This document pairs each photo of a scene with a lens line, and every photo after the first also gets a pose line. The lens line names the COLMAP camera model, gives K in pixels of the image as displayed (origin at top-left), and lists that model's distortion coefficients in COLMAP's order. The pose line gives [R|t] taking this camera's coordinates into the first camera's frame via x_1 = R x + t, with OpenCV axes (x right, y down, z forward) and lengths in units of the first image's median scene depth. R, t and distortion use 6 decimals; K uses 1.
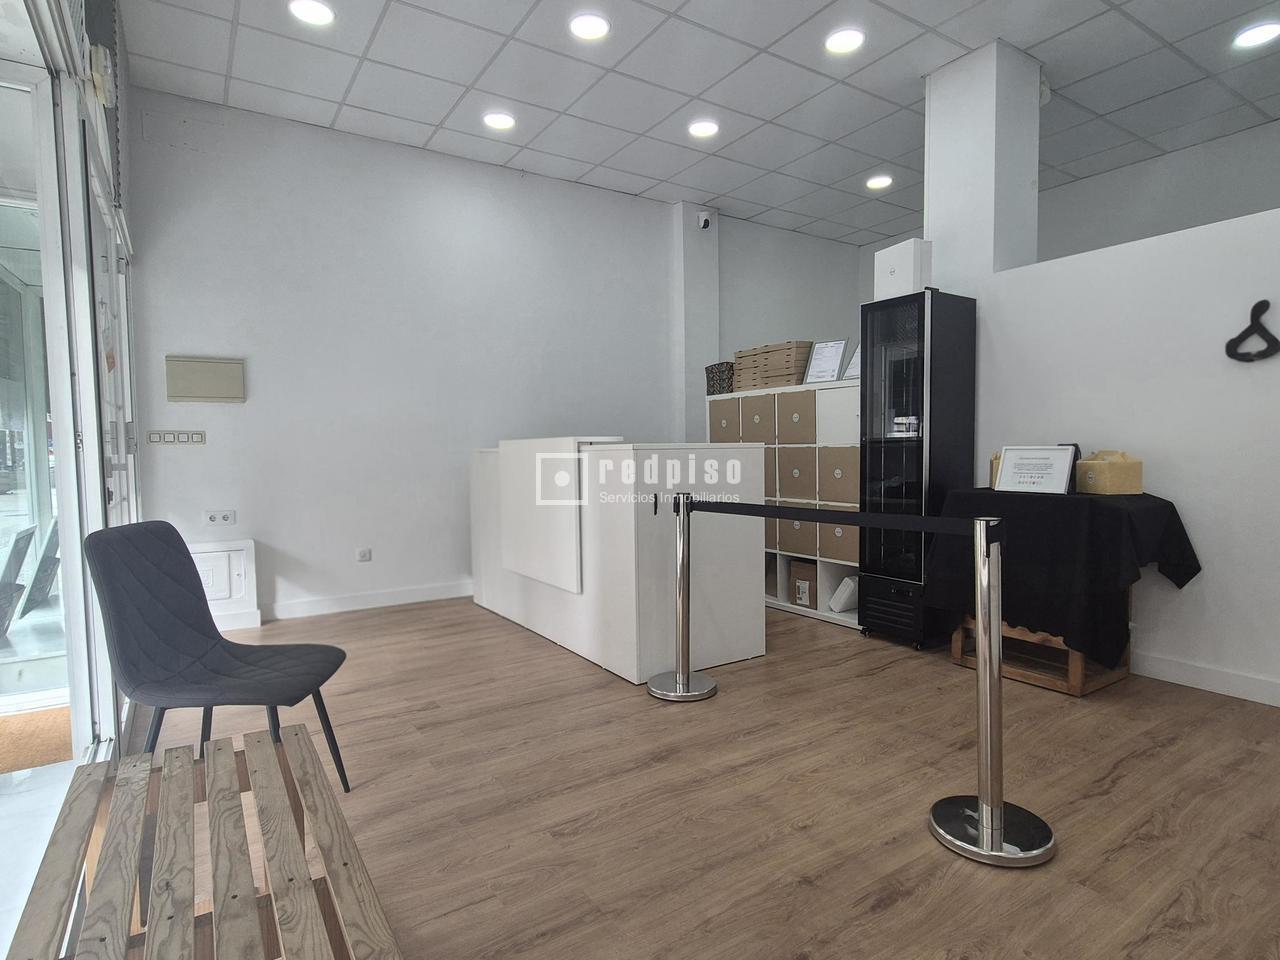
lens RADIAL K [[698.2, 0, 646.1], [0, 698.2, 483.9], [0, 0, 1]] dist [-0.002829, 0.001684]
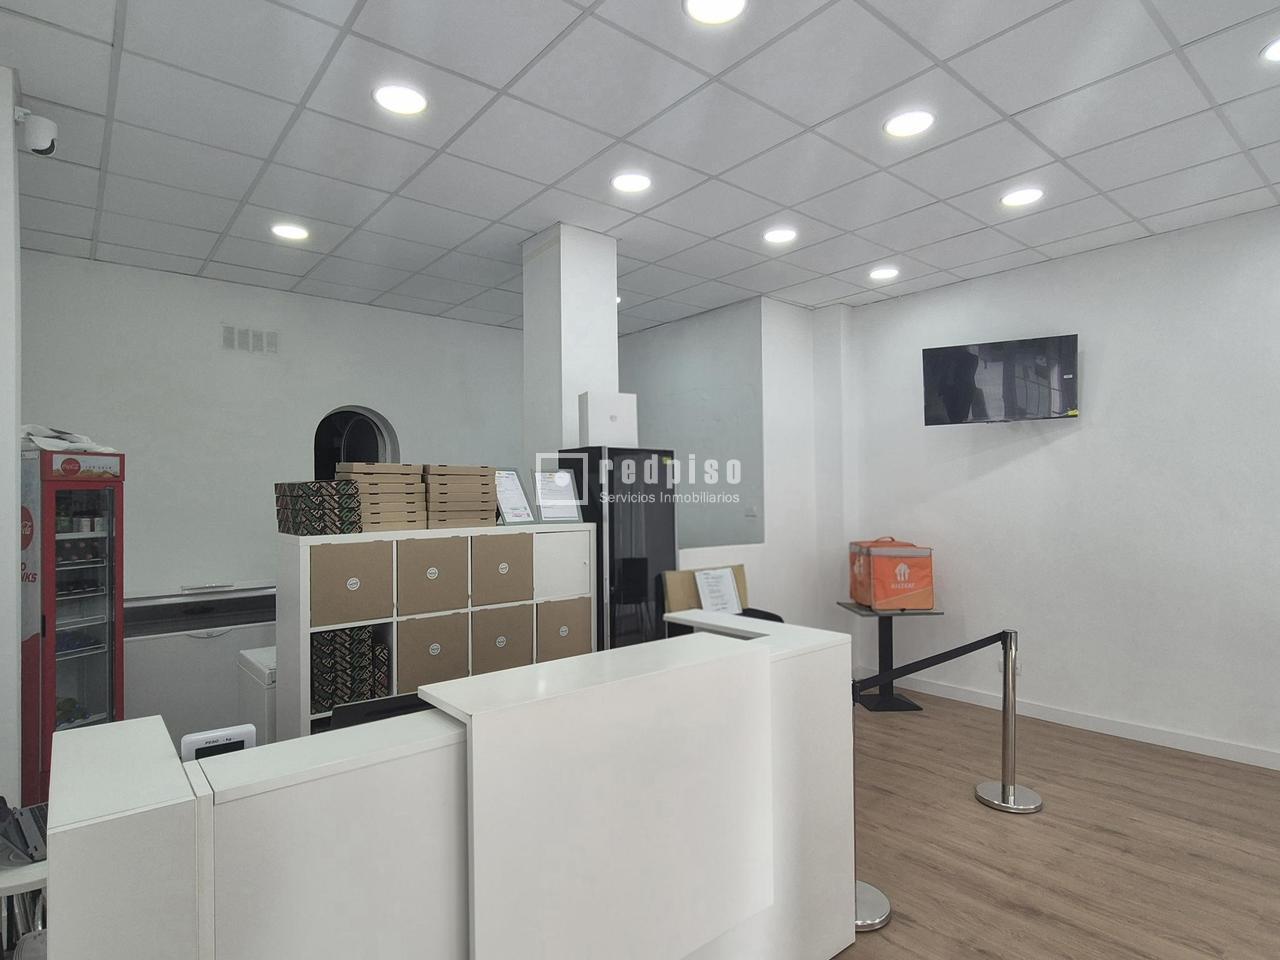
lens RADIAL K [[698.2, 0, 649.2], [0, 698.2, 490.0], [0, 0, 1]] dist [-0.002829, 0.001684]
pose [[-0.118060, 0.016938, 0.992862, -0.567613], [0.063202, 0.997955, -0.009510, -0.165969], [-0.990993, 0.061628, -0.118889, 0.949057]]
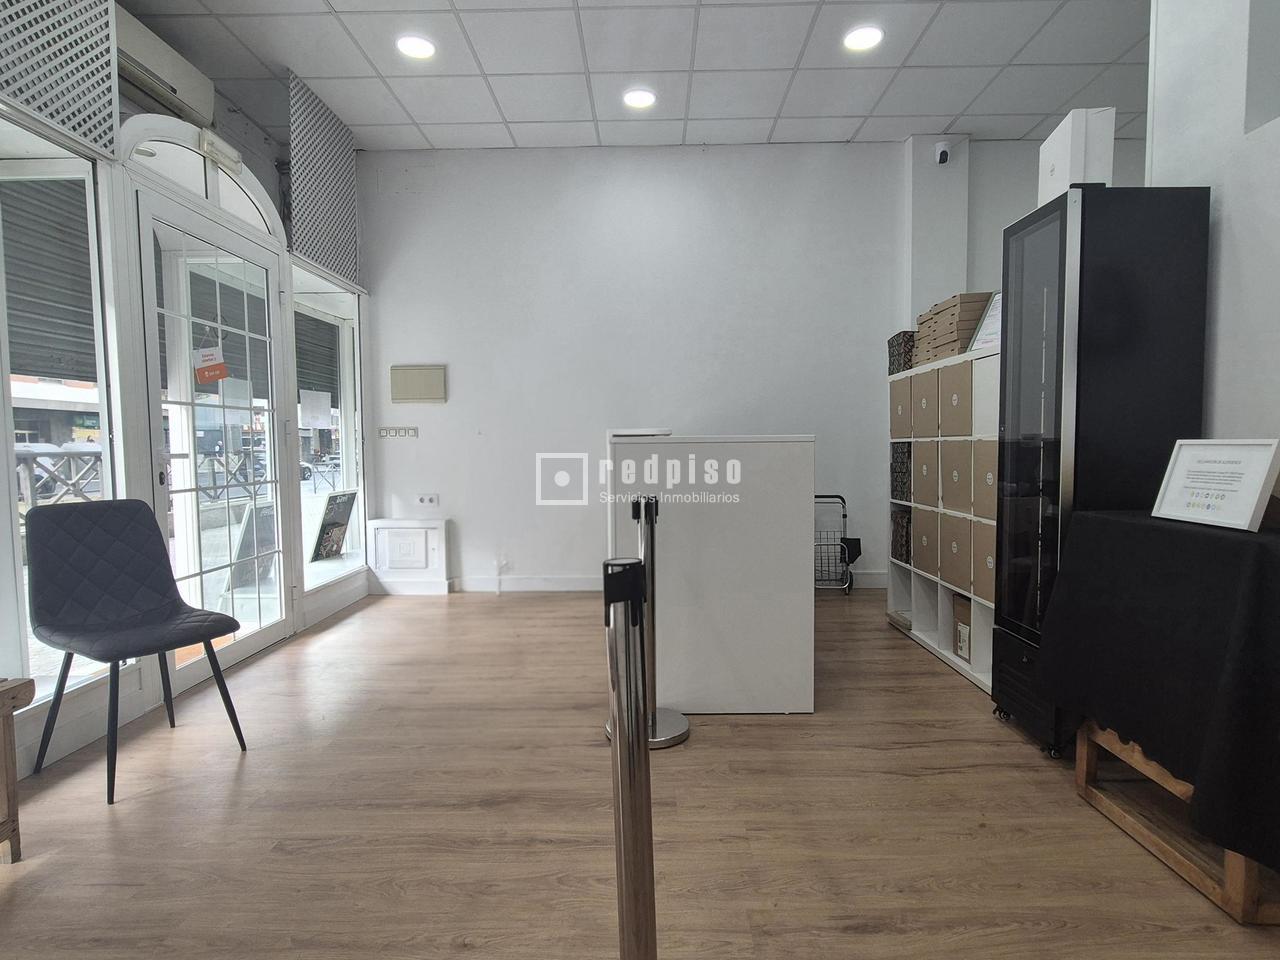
lens RADIAL K [[698.2, 0, 646.8], [0, 698.2, 482.8], [0, 0, 1]] dist [-0.002829, 0.001684]
pose [[0.829911, 0.034100, -0.556853, 0.363939], [-0.028717, 0.999418, 0.018403, -0.012927], [0.557157, 0.000718, 0.830407, 0.221040]]
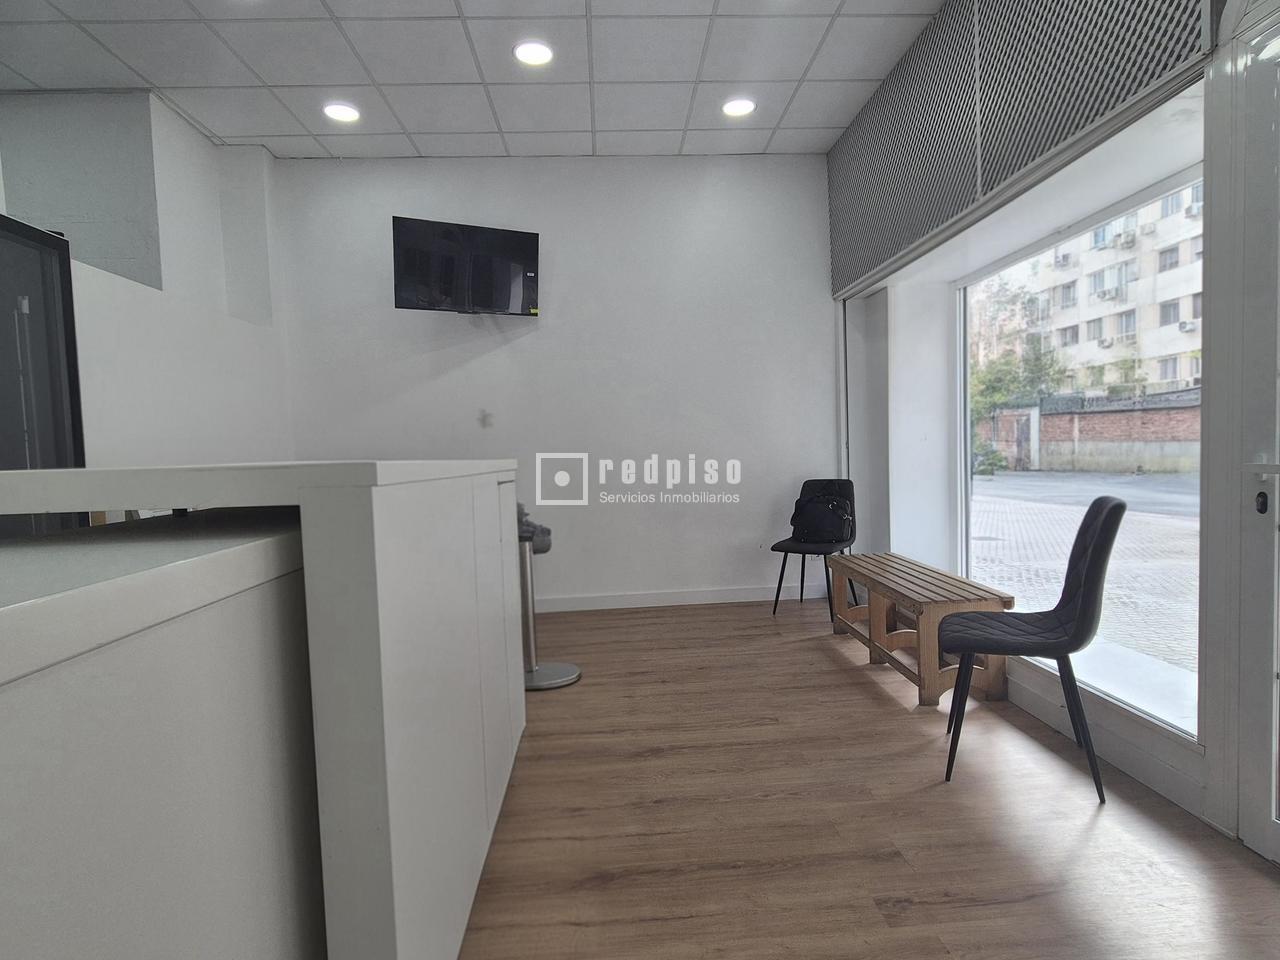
lens RADIAL K [[698.2, 0, 645.1], [0, 698.2, 487.0], [0, 0, 1]] dist [-0.002829, 0.001684]
pose [[-0.861615, 0.011720, 0.507427, -0.293673], [0.067504, 0.993498, 0.091674, -0.064982], [-0.503054, 0.113241, -0.856804, 1.064812]]
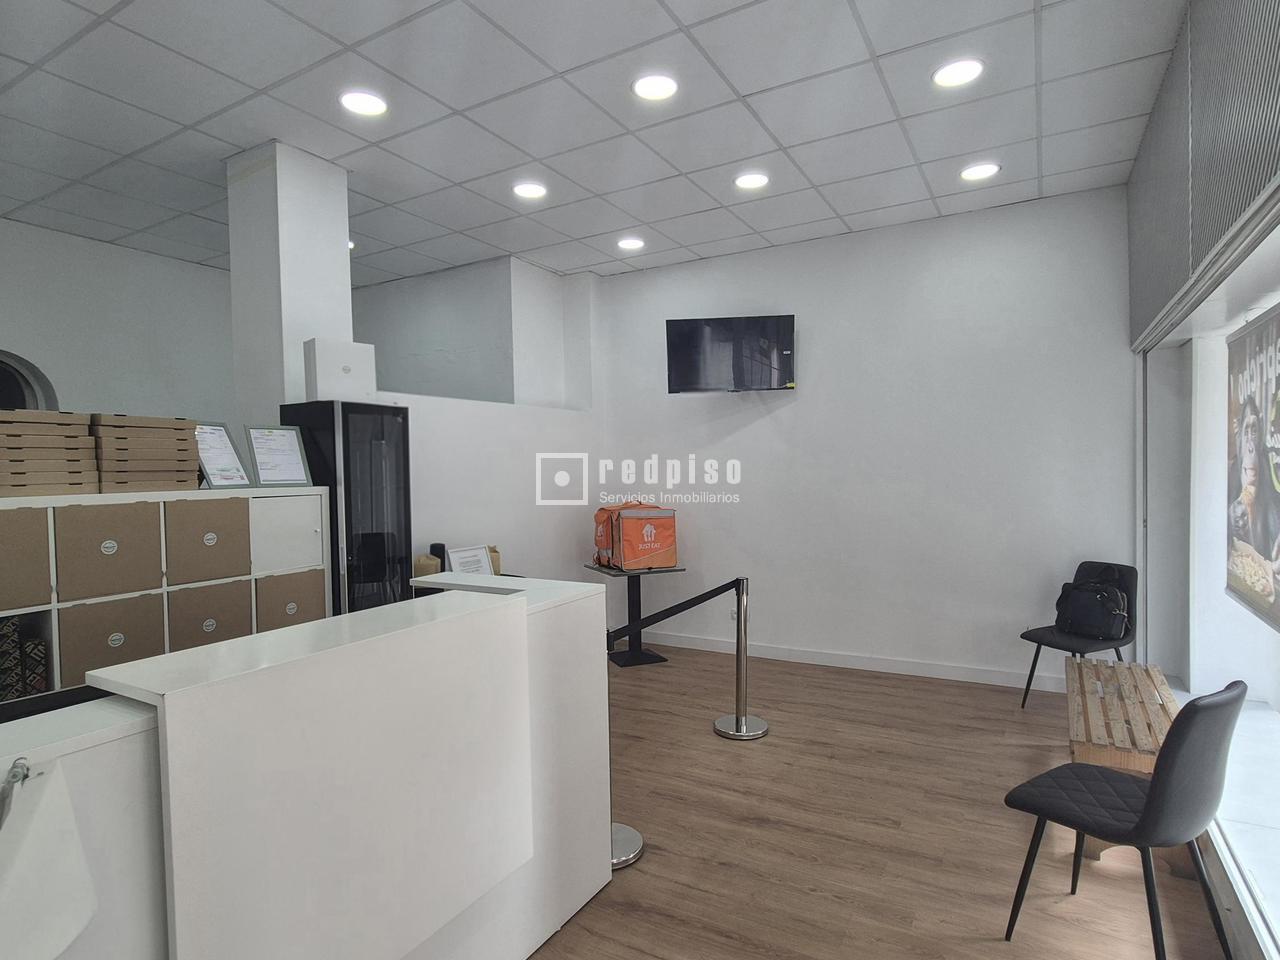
lens RADIAL K [[698.2, 0, 648.6], [0, 698.2, 492.5], [0, 0, 1]] dist [-0.002829, 0.001684]
pose [[-0.453429, -0.013212, 0.891194, -0.550787], [0.068665, 0.996401, 0.049708, -0.145154], [-0.888643, 0.083733, -0.450890, 0.948278]]
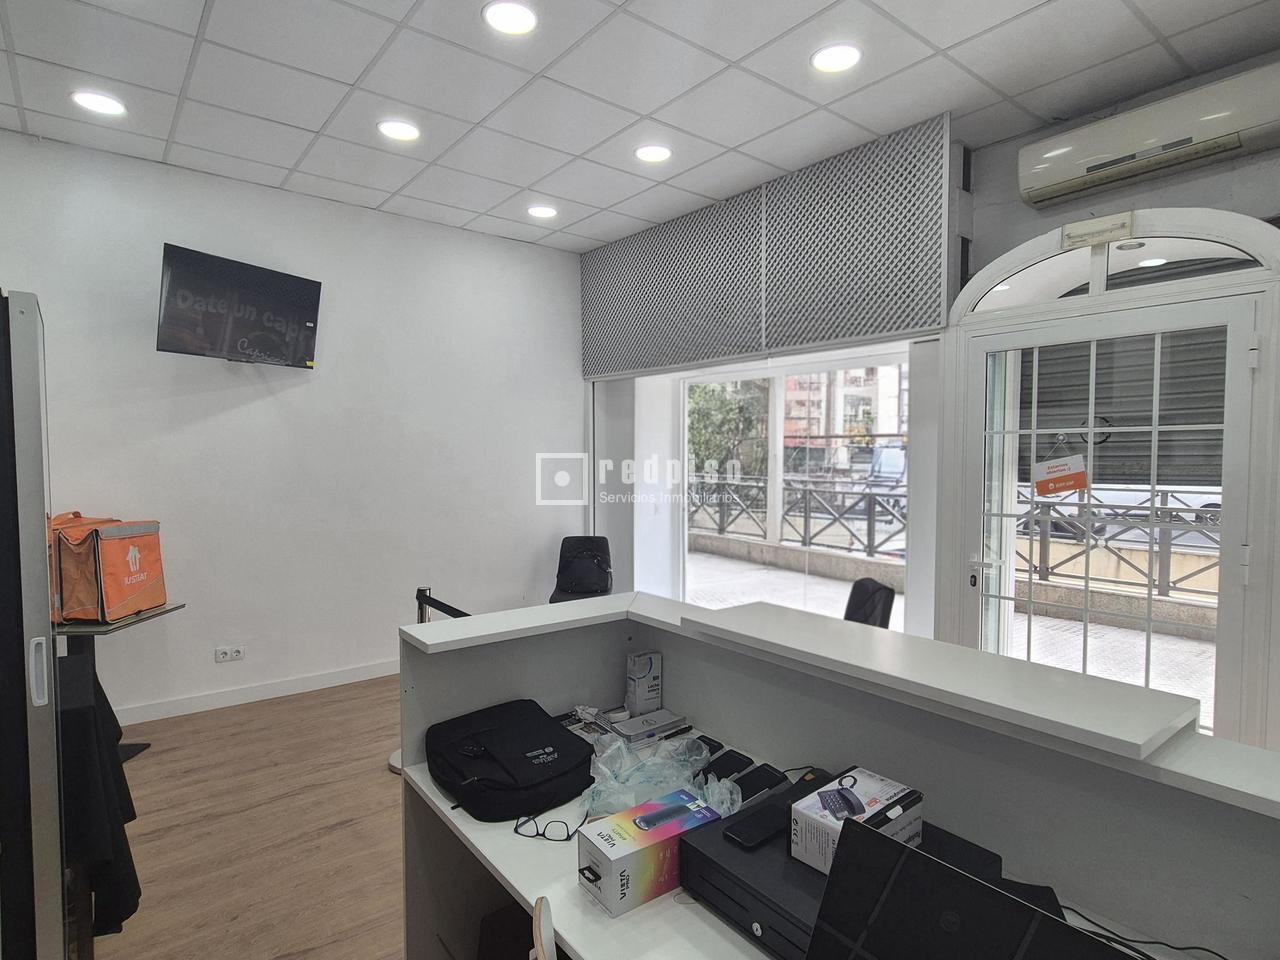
lens RADIAL K [[698.2, 0, 644.7], [0, 698.2, 488.8], [0, 0, 1]] dist [-0.002829, 0.001684]
pose [[-0.995703, 0.013079, -0.091681, 0.029468], [0.003934, 0.995057, 0.099226, -0.171043], [0.092526, 0.098439, -0.990832, 1.242734]]
